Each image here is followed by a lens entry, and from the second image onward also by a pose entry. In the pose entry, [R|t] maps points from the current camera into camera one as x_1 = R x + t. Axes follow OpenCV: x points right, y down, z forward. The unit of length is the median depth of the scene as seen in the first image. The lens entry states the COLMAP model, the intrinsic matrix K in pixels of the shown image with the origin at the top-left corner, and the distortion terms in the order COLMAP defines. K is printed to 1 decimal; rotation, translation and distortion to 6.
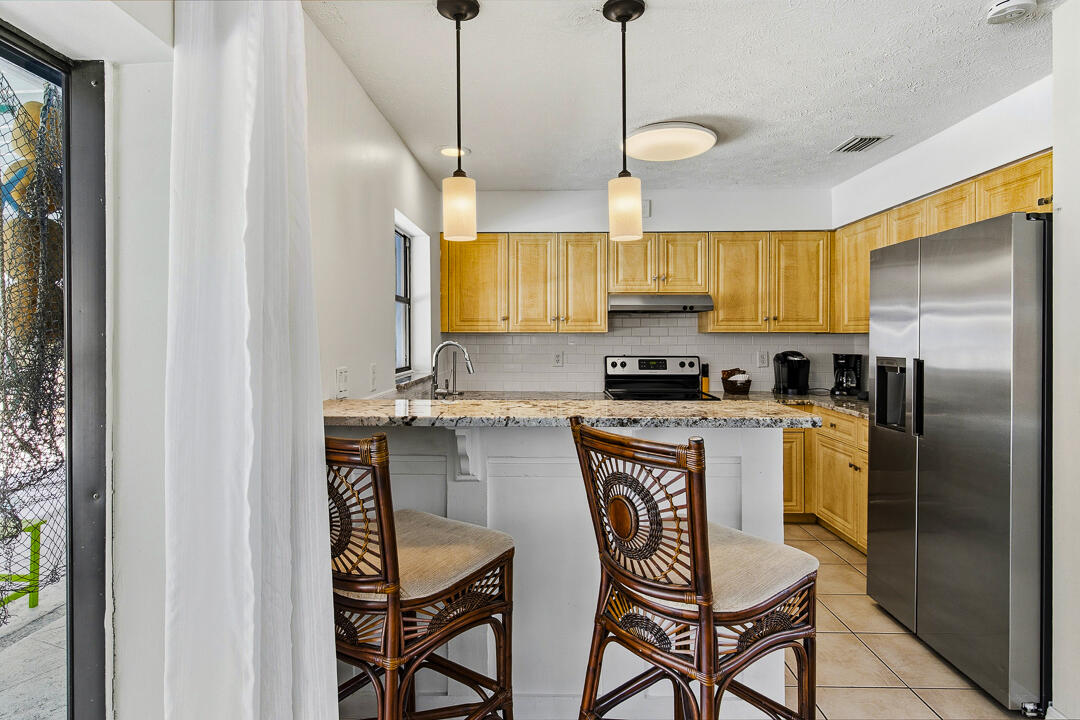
lens RADIAL K [[575.0, 0, 538.0], [0, 575.0, 336.4], [0, 0, 1]] dist [-0.000667, 0.000198]
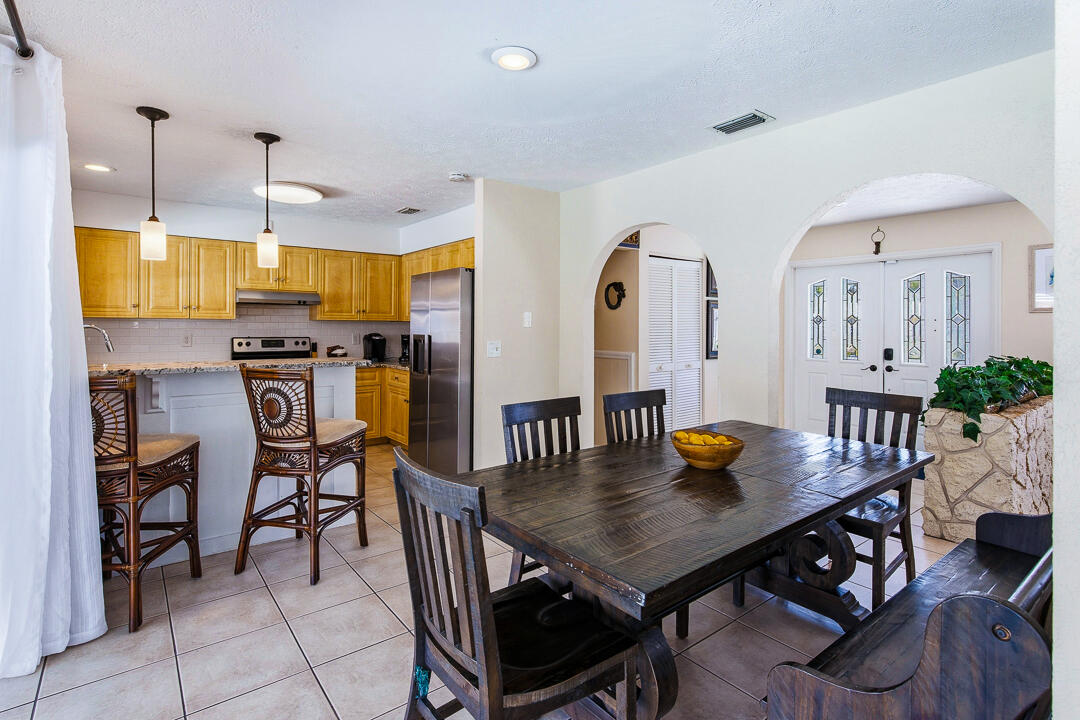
lens RADIAL K [[532.1, 0, 539.9], [0, 532.1, 327.5], [0, 0, 1]] dist [0.002557, -0.000043]
pose [[0.775972, 0.003357, 0.630758, -0.137914], [-0.007716, 0.999962, 0.004170, 0.002642], [-0.630720, -0.008103, 0.775968, -0.479828]]
